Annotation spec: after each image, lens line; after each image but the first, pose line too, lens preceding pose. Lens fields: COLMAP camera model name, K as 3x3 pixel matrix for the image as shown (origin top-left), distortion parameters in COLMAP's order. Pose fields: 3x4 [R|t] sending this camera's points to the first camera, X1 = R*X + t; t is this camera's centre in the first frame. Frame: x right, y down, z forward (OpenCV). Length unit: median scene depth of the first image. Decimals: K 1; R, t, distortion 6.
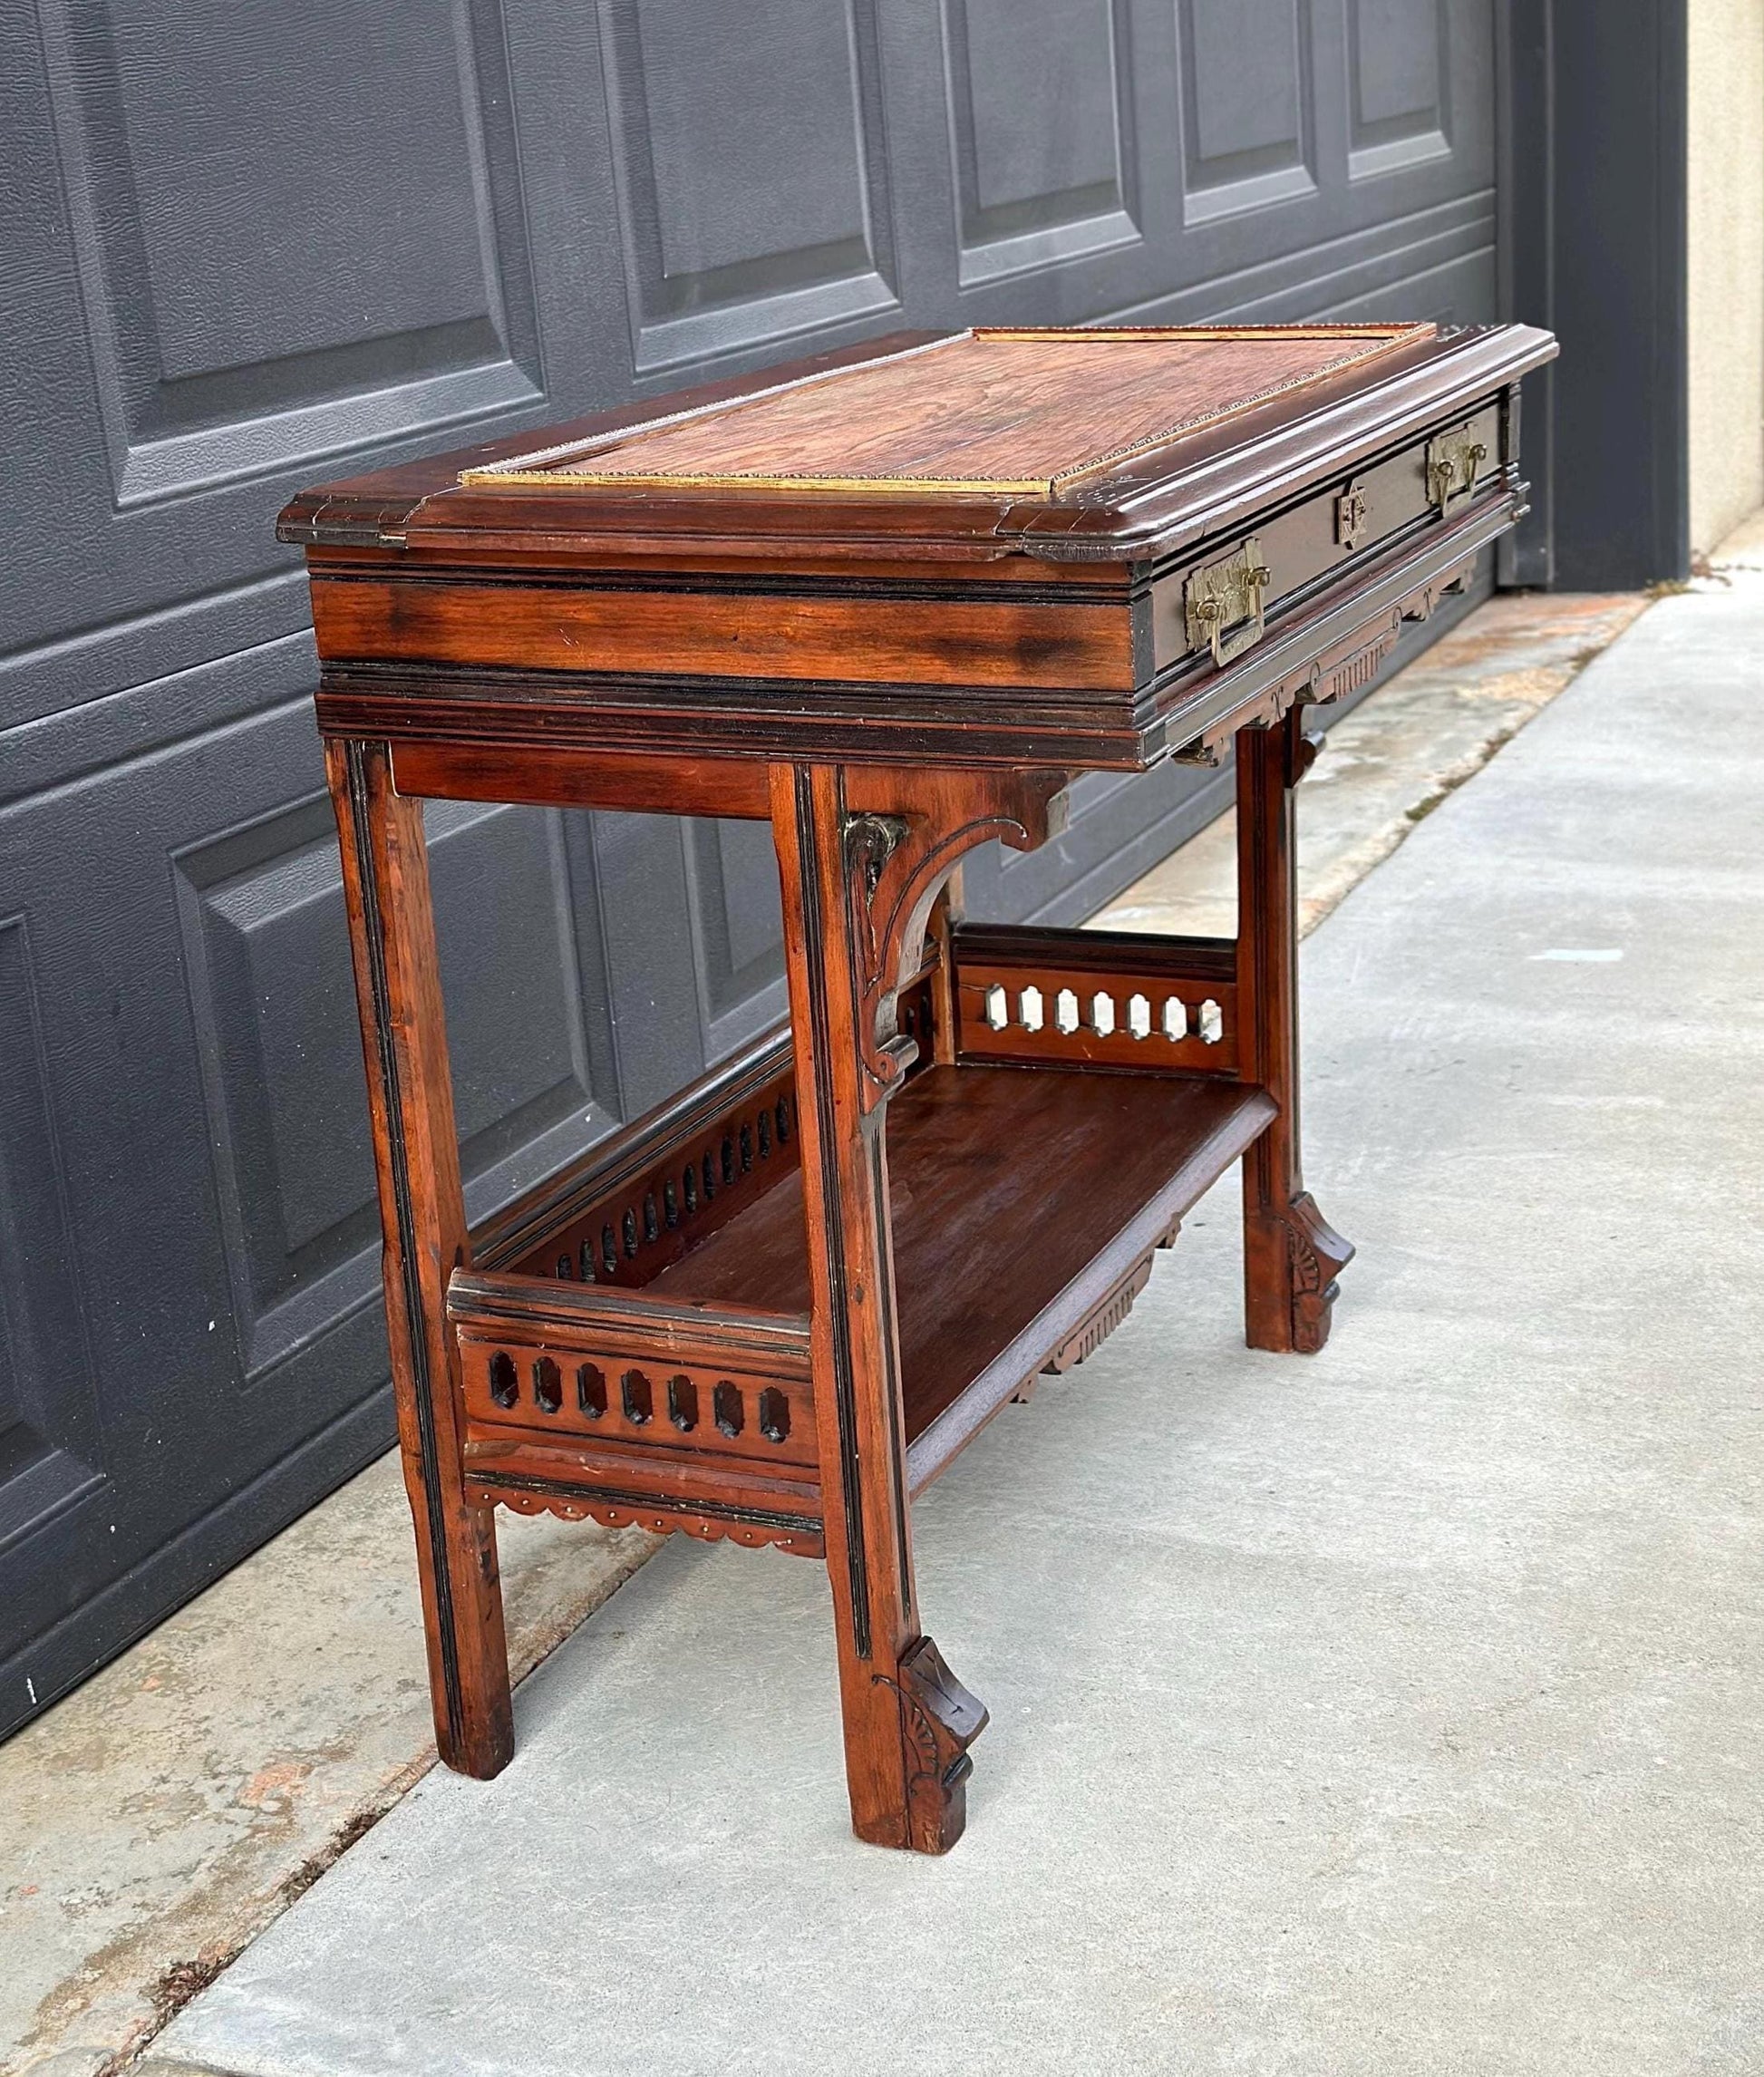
lens RADIAL K [[3347.2, 0, 882.0], [0, 3347.2, 1038.5], [0, 0, 1]] dist [0.170190, -0.053266]
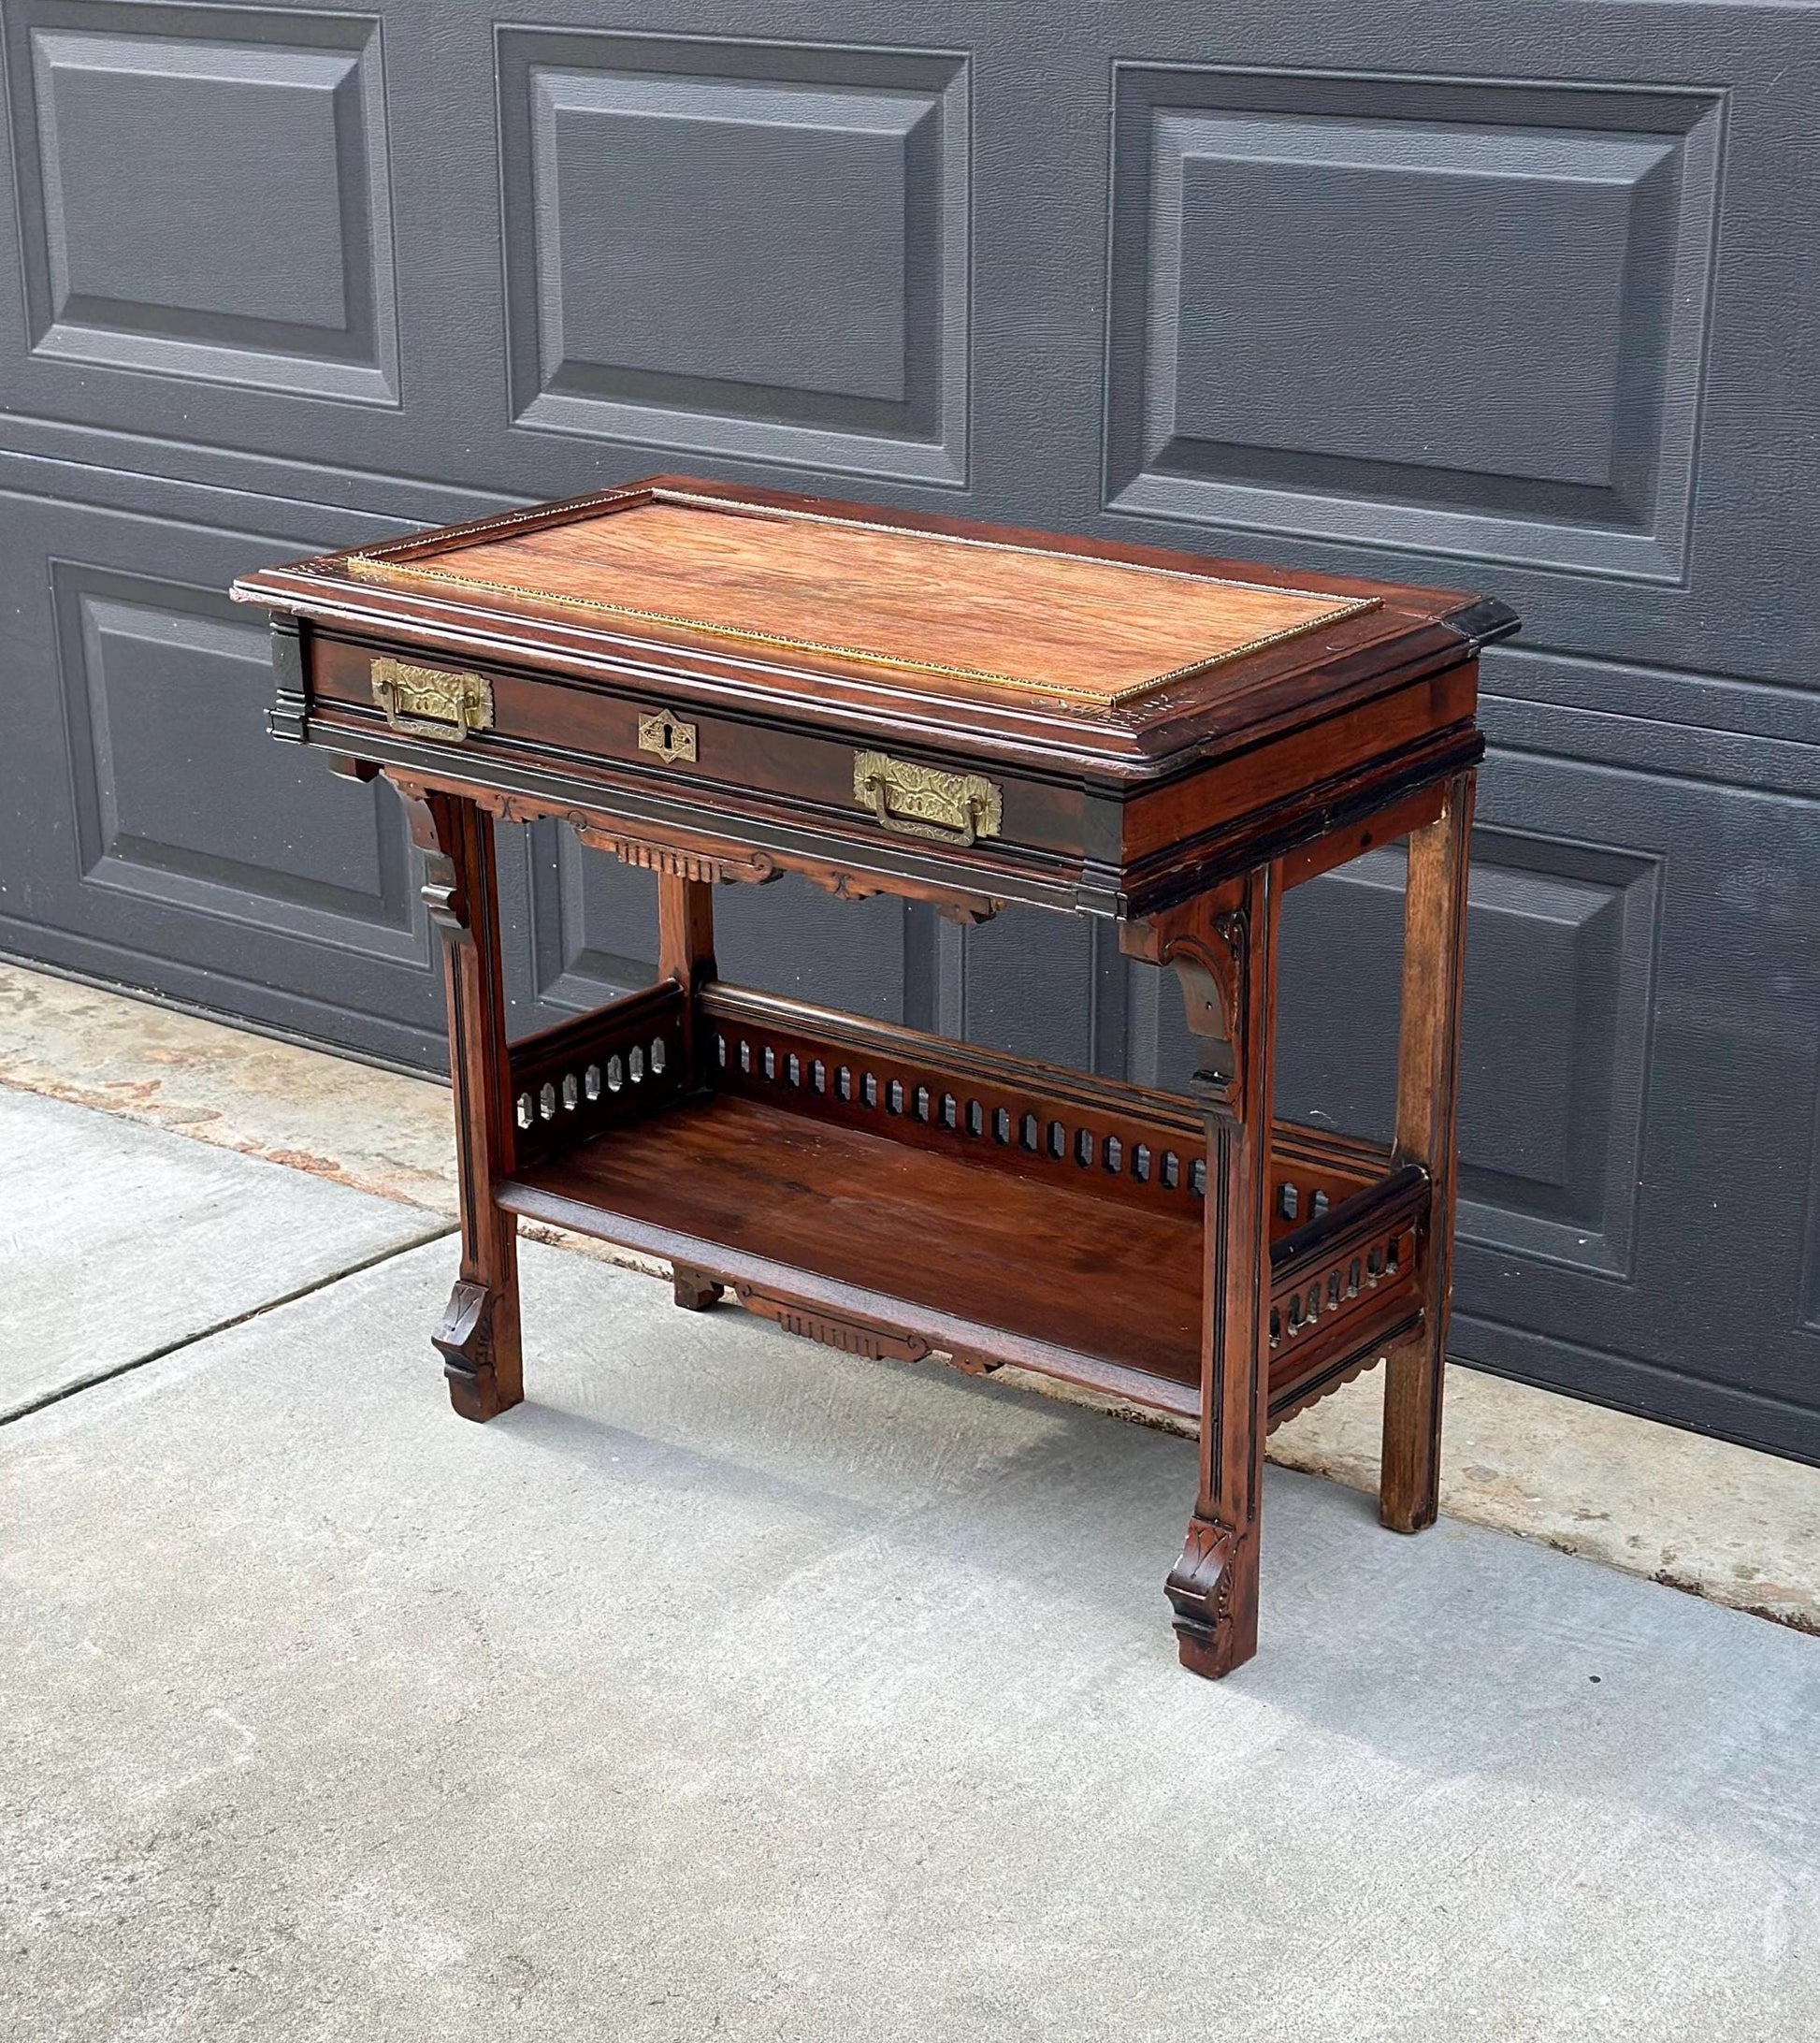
lens RADIAL K [[3674.3, 0, 944.5], [0, 3674.3, 1060.1], [0, 0, 1]] dist [0.194972, -0.302485]
pose [[-0.236668, 0.382973, -0.892928, 1.163419], [-0.267889, 0.857691, 0.438863, -0.574290], [0.933929, 0.343070, -0.100394, 1.094289]]
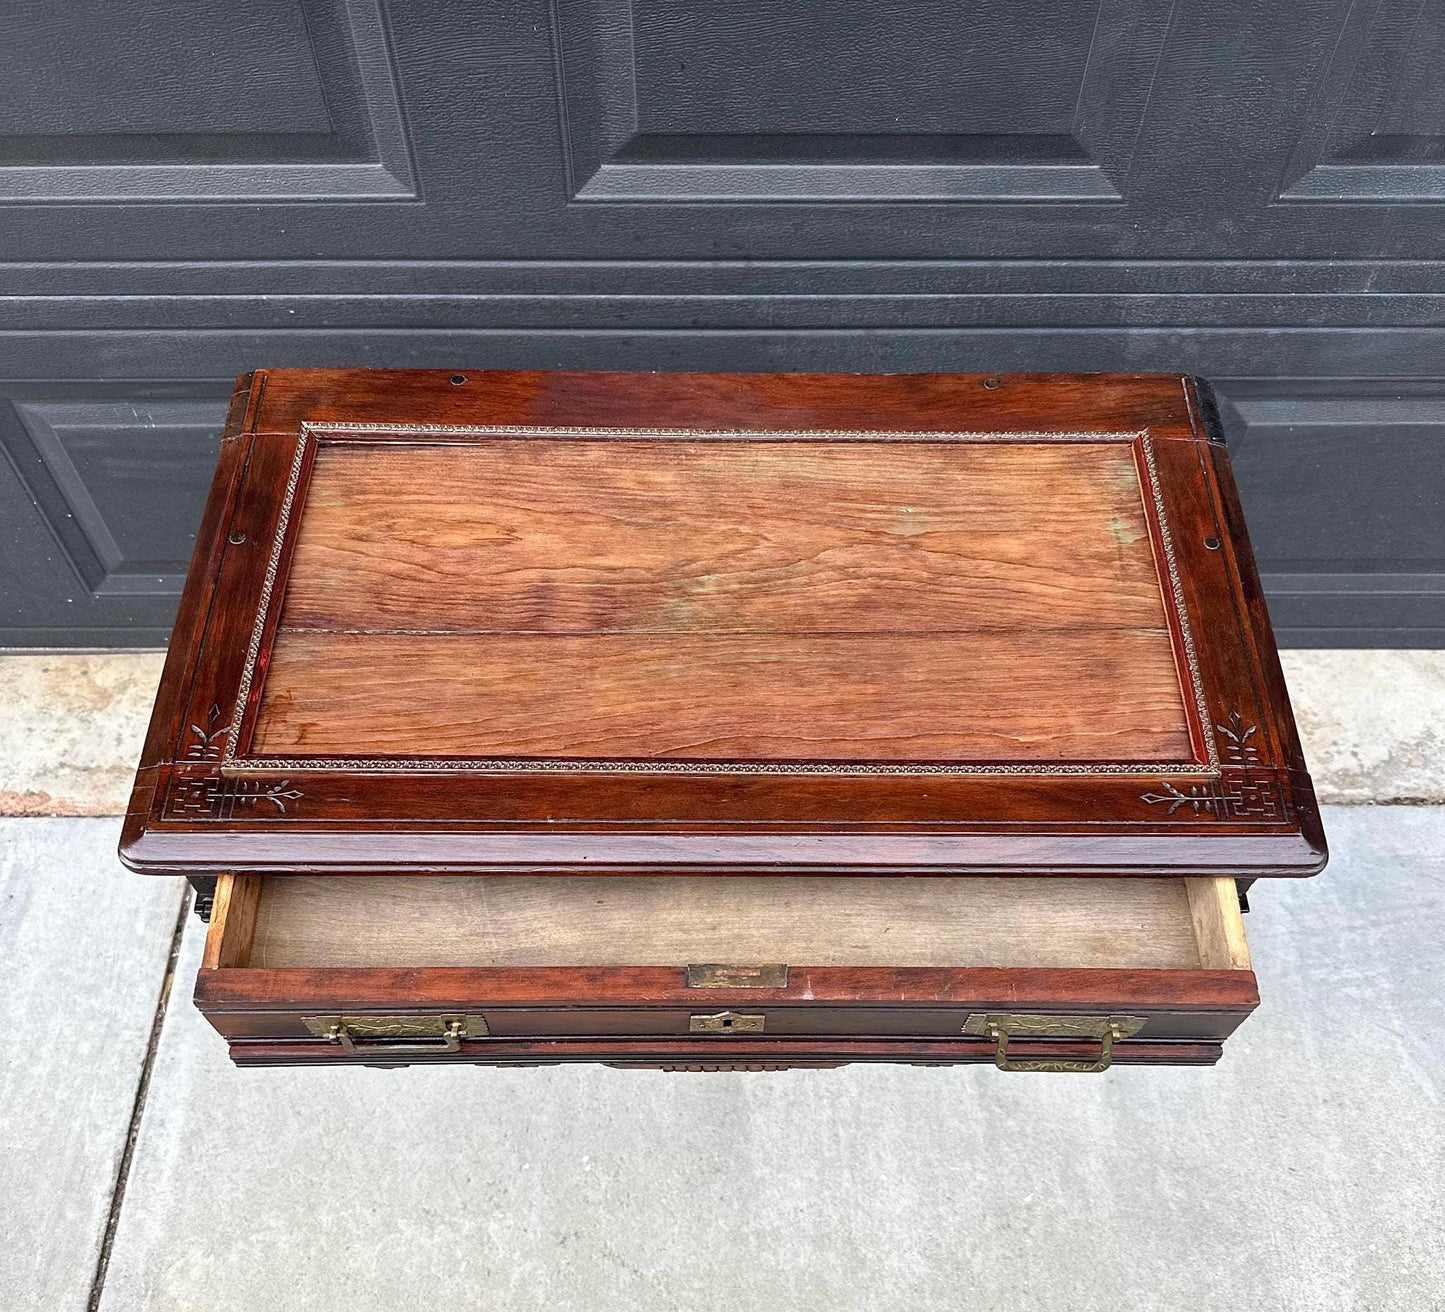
lens RADIAL K [[1367.1, 0, 718.8], [0, 1367.1, 812.7], [0, 0, 1]] dist [0.090030, -0.149722]
pose [[0.399607, 0.815216, -0.419209, 0.291452], [-0.296826, 0.547743, 0.782222, -0.495622], [0.867299, -0.188150, 0.460860, 0.659033]]
